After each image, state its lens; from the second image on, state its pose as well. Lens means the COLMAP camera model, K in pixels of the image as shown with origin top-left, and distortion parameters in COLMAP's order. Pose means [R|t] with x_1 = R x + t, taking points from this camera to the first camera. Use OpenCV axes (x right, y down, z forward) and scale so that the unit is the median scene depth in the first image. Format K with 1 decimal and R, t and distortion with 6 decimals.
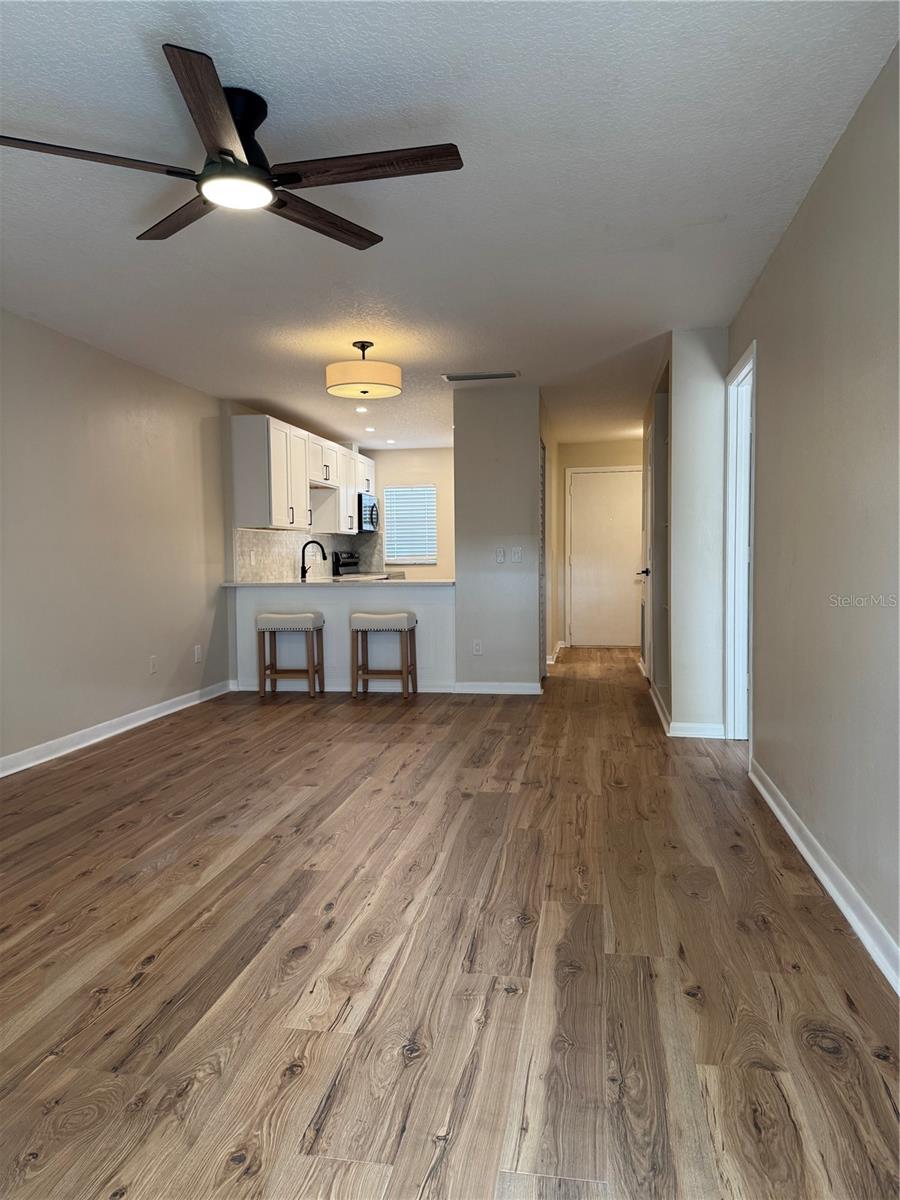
lens RADIAL K [[827.3, 0, 450.0], [0, 827.3, 600.0], [0, 0, 1]] dist [-0.000696, -0.000411]
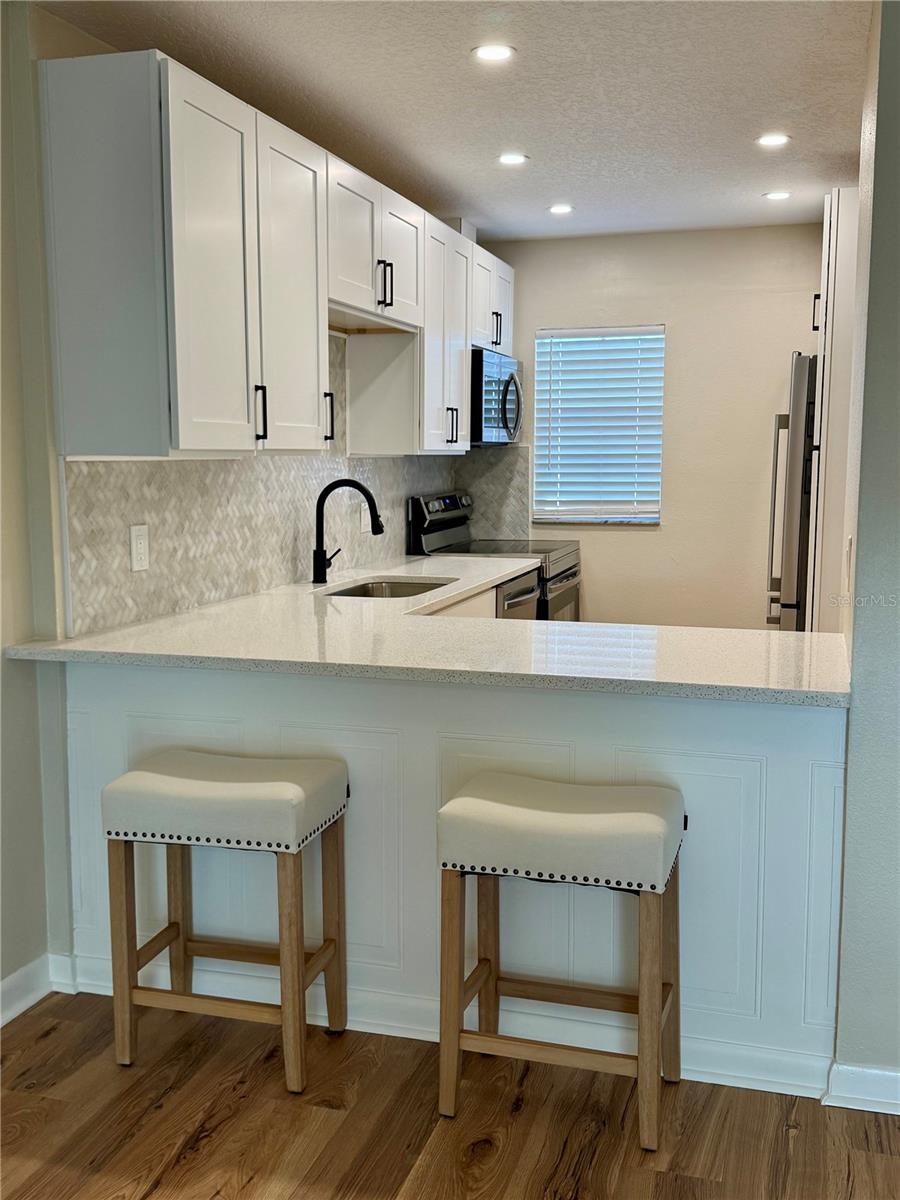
lens RADIAL K [[1185.5, 0, 450.0], [0, 1185.5, 600.0], [0, 0, 1]] dist [0.010137, -0.008766]
pose [[0.992263, 0.027418, -0.121085, -0.059428], [-0.018598, 0.997130, 0.073383, -0.059997], [0.122750, -0.070563, 0.989926, 0.511510]]
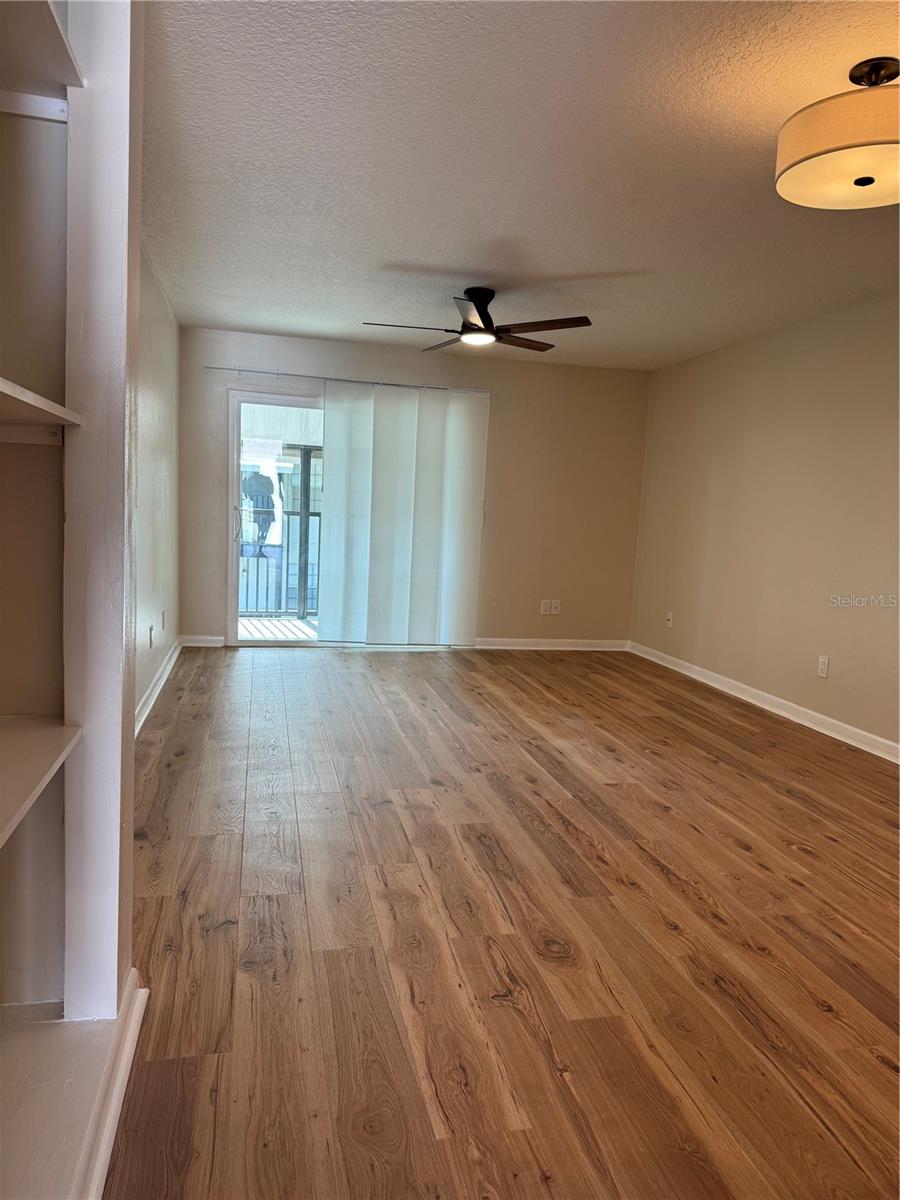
lens RADIAL K [[827.3, 0, 450.0], [0, 827.3, 600.0], [0, 0, 1]] dist [-0.000696, -0.000411]
pose [[-0.924391, 0.016590, -0.381084, 0.279593], [-0.050057, 0.985138, 0.164309, -0.096952], [0.378146, 0.170962, -0.909823, 1.405909]]
